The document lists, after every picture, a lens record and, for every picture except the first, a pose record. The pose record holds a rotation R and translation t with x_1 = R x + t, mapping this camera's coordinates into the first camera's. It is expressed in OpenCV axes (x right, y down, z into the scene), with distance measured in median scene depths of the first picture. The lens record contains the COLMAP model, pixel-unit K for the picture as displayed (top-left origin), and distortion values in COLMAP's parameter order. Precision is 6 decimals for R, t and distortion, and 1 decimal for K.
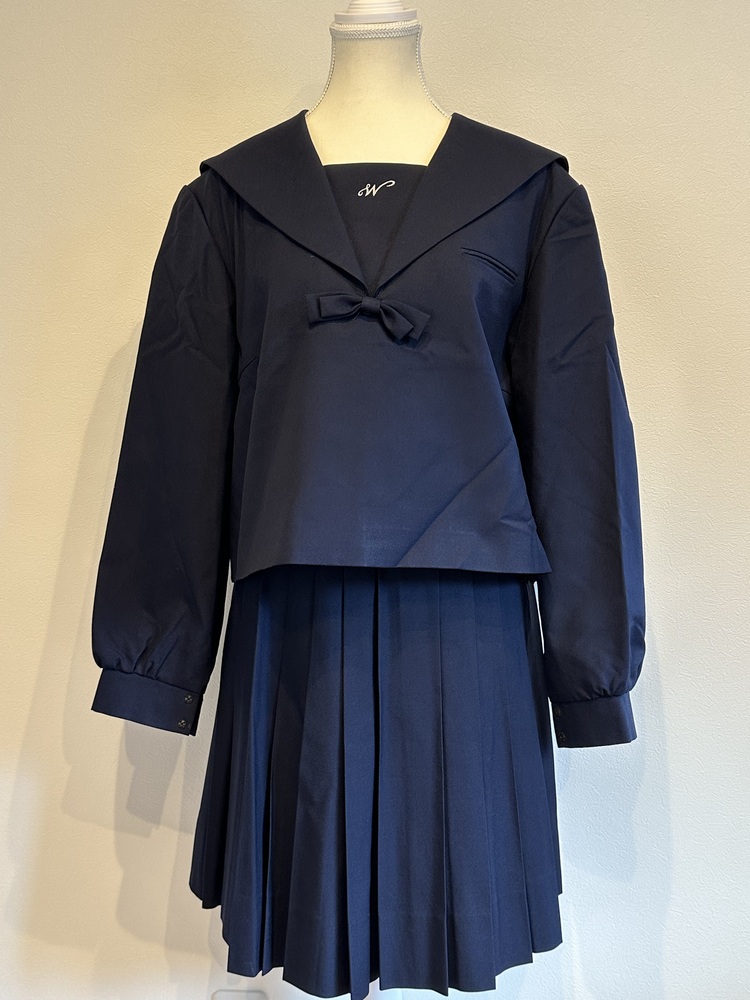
lens RADIAL K [[1056.6, 0, 375.0], [0, 1056.6, 500.0], [0, 0, 1]] dist [0.199488, -0.459402]
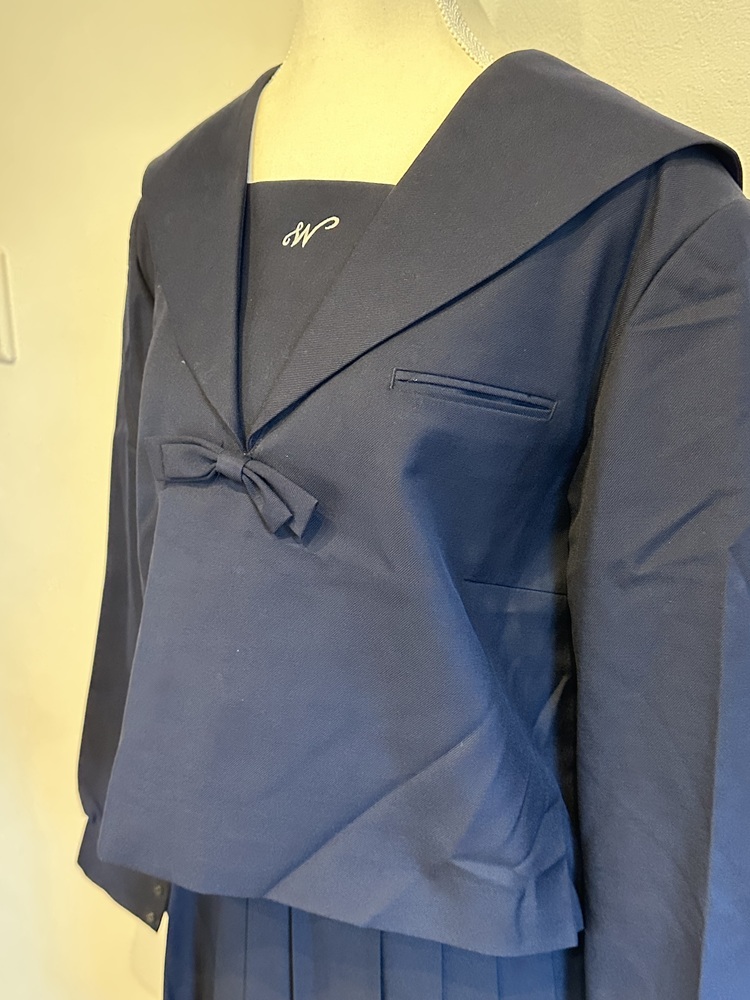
lens RADIAL K [[1056.6, 0, 375.0], [0, 1056.6, 500.0], [0, 0, 1]] dist [0.199488, -0.459402]
pose [[0.841220, 0.147131, -0.520290, 0.334018], [-0.038564, 0.976141, 0.213687, -0.269574], [0.539317, -0.159694, 0.826823, 0.524717]]
